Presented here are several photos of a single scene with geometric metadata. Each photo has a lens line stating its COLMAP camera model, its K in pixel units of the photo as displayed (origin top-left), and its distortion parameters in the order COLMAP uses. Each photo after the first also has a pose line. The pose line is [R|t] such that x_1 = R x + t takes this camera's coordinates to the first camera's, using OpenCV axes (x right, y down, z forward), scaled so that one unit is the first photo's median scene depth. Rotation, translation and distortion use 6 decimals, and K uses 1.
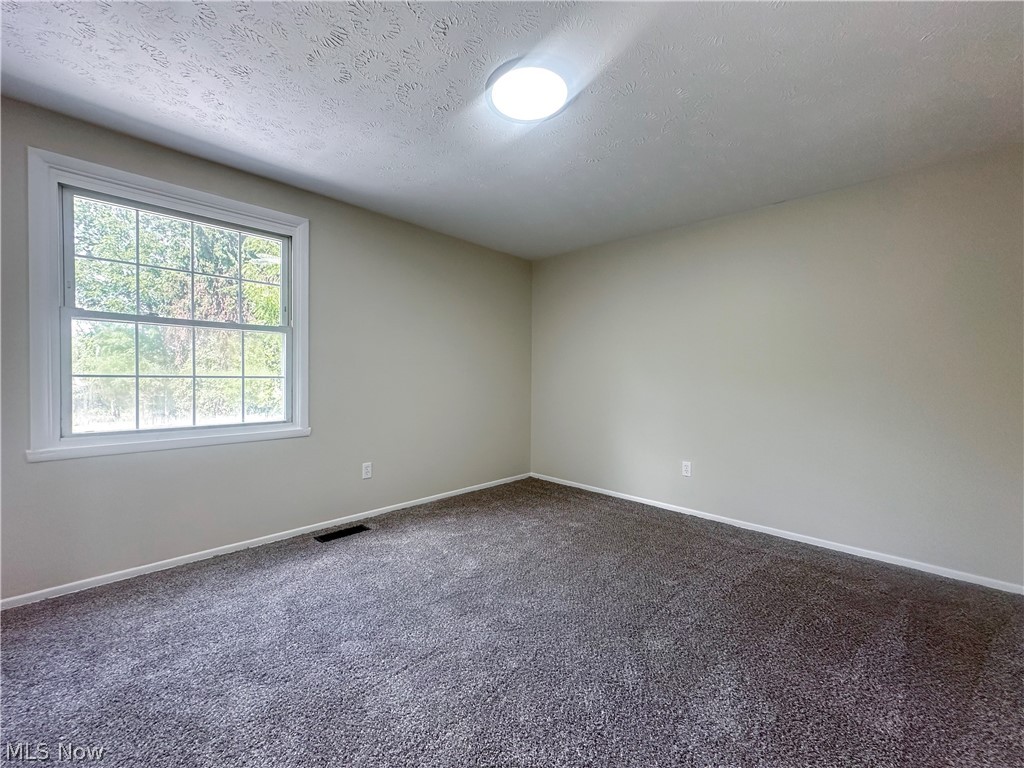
lens RADIAL K [[412.1, 0, 512.0], [0, 412.1, 384.0], [0, 0, 1]] dist [-0.000904, -0.000184]
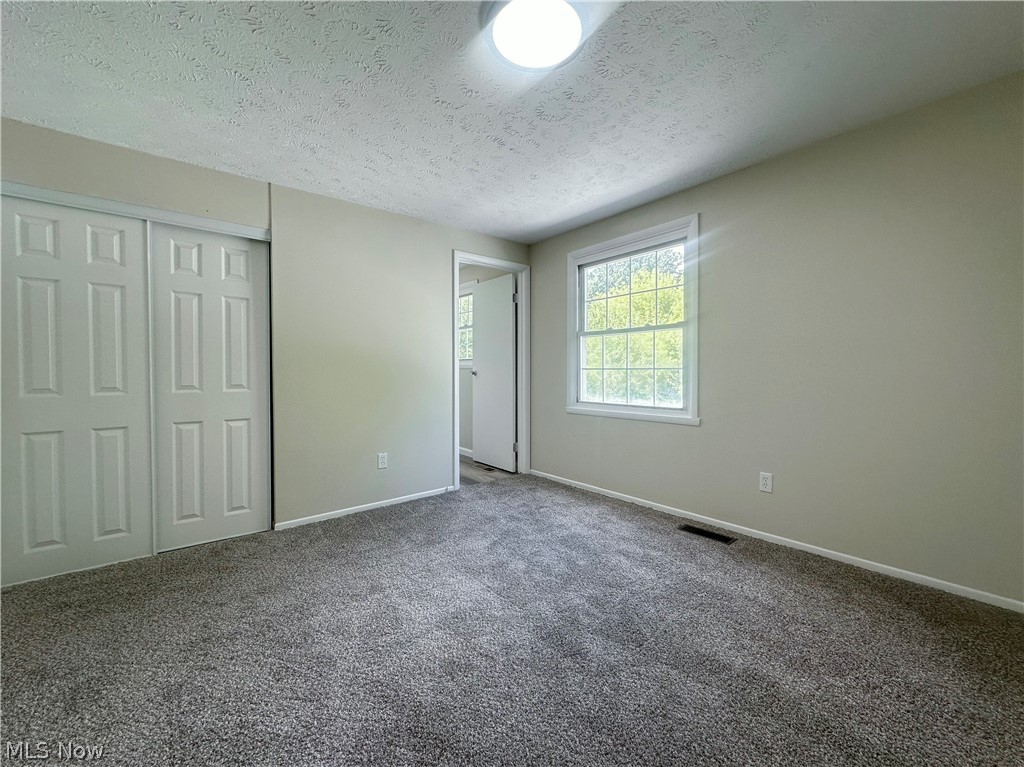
lens RADIAL K [[420.7, 0, 511.2], [0, 420.7, 378.2], [0, 0, 1]] dist [-0.000518, -0.000144]
pose [[-0.123884, 0.016345, -0.992162, 0.613164], [-0.007222, 0.999823, 0.017373, -0.007535], [0.992270, 0.009318, -0.123744, 0.695382]]
